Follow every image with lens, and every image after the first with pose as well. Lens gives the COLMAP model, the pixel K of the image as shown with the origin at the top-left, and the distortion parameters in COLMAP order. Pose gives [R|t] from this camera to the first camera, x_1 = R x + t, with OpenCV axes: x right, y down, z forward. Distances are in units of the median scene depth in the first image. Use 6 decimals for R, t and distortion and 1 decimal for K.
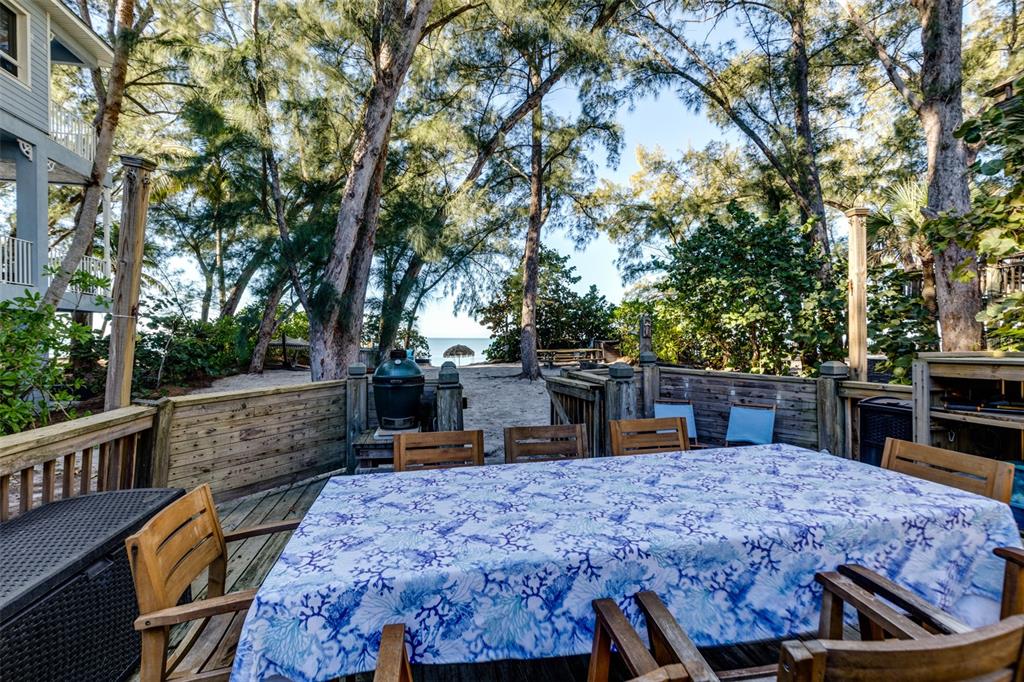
lens RADIAL K [[461.5, 0, 512.0], [0, 461.5, 341.0], [0, 0, 1]] dist [0.011887, -0.000238]
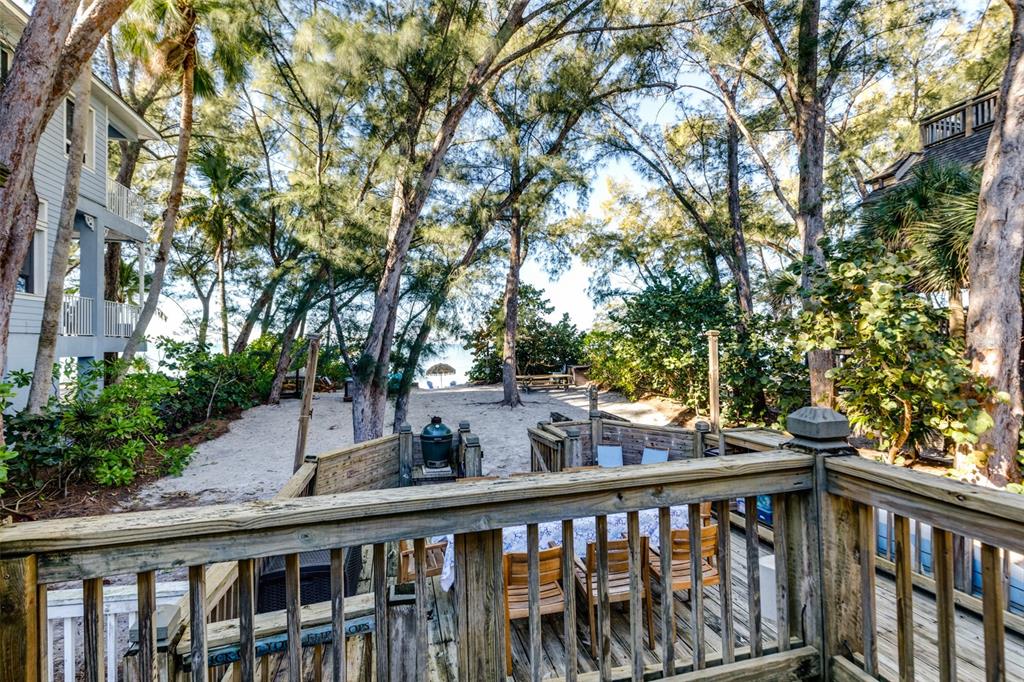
lens RADIAL K [[461.5, 0, 512.0], [0, 461.5, 341.0], [0, 0, 1]] dist [0.011887, -0.000238]
pose [[0.998649, -0.001526, 0.051938, -0.012660], [0.002405, 0.999855, -0.016864, -0.041437], [-0.051905, 0.016966, 0.998508, -0.117014]]
